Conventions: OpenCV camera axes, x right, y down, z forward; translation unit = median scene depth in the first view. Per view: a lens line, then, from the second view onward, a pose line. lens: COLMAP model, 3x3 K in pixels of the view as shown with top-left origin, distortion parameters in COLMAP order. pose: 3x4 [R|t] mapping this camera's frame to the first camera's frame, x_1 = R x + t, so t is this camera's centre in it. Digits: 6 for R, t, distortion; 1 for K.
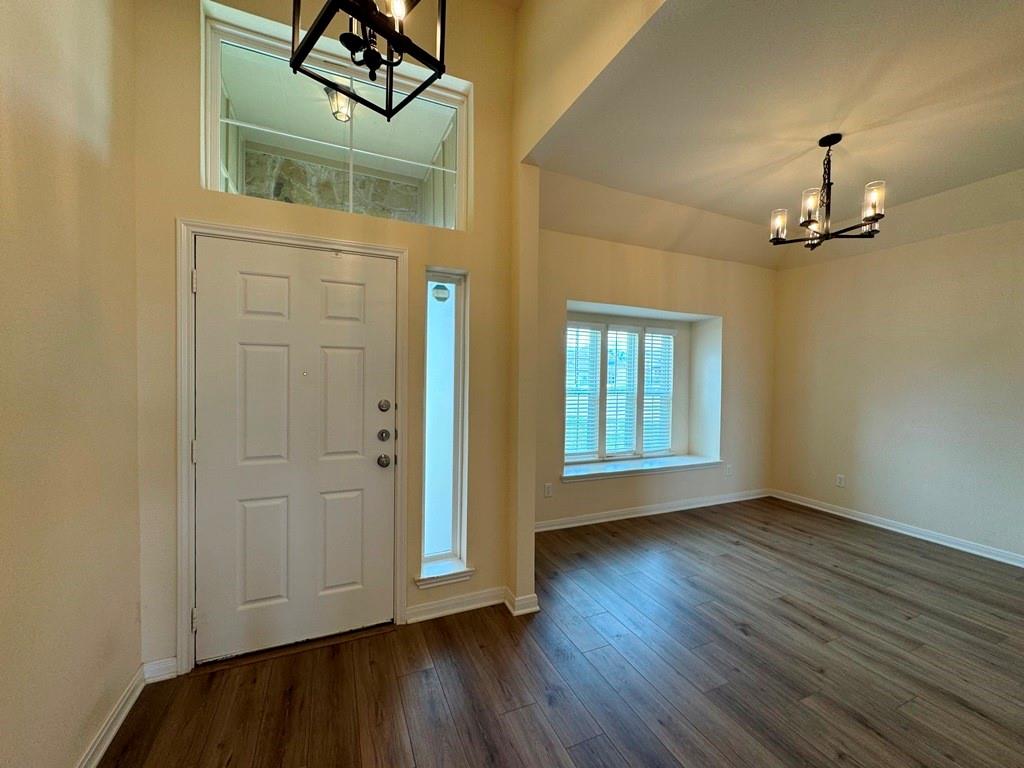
lens RADIAL K [[408.6, 0, 511.5], [0, 408.6, 382.2], [0, 0, 1]] dist [-0.002978, 0.000518]
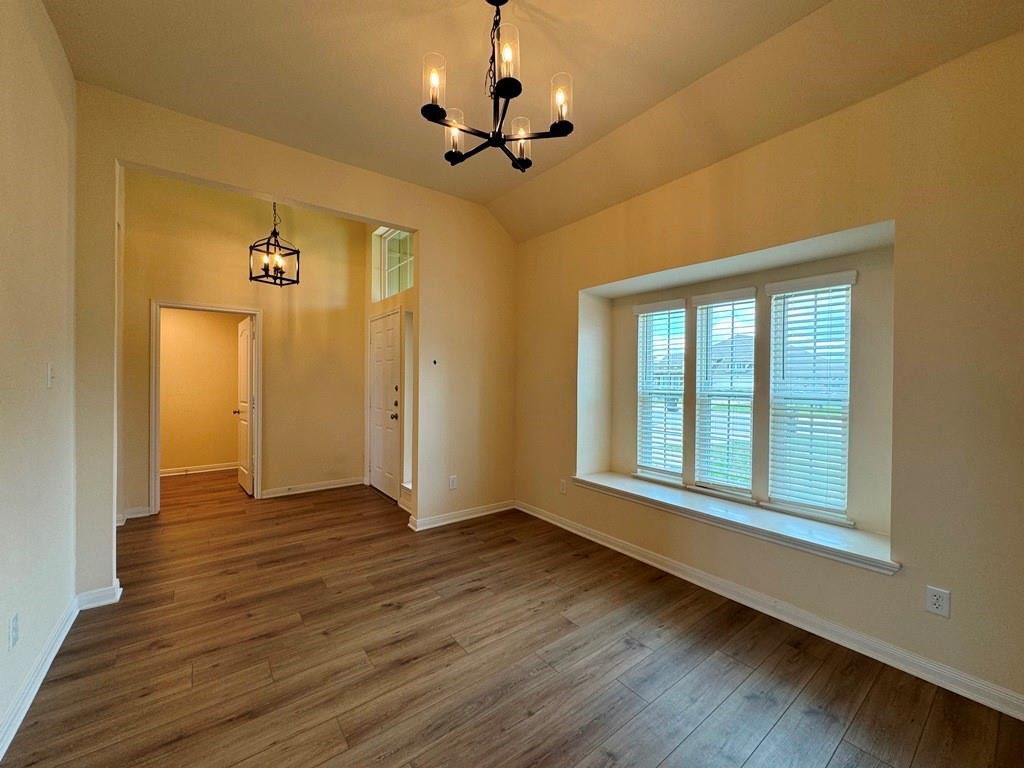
lens RADIAL K [[408.6, 0, 511.5], [0, 408.6, 382.2], [0, 0, 1]] dist [-0.002978, 0.000518]
pose [[0.235198, -0.007276, -0.971920, 1.217929], [-0.021759, 0.999682, -0.012749, 0.031807], [0.971704, 0.024146, 0.234965, 0.763751]]
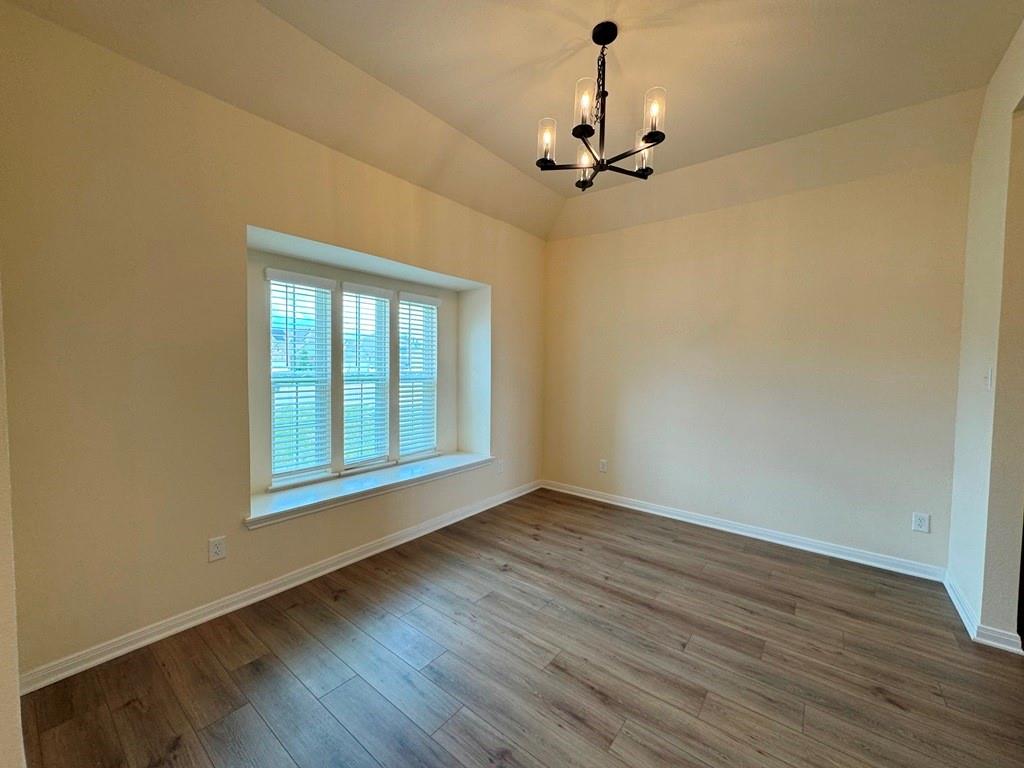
lens RADIAL K [[408.6, 0, 511.5], [0, 408.6, 382.2], [0, 0, 1]] dist [-0.002978, 0.000518]
pose [[0.882855, -0.024842, 0.468989, 0.230823], [0.009386, 0.999334, 0.035266, 0.011900], [-0.469553, -0.026733, 0.882500, 0.351280]]
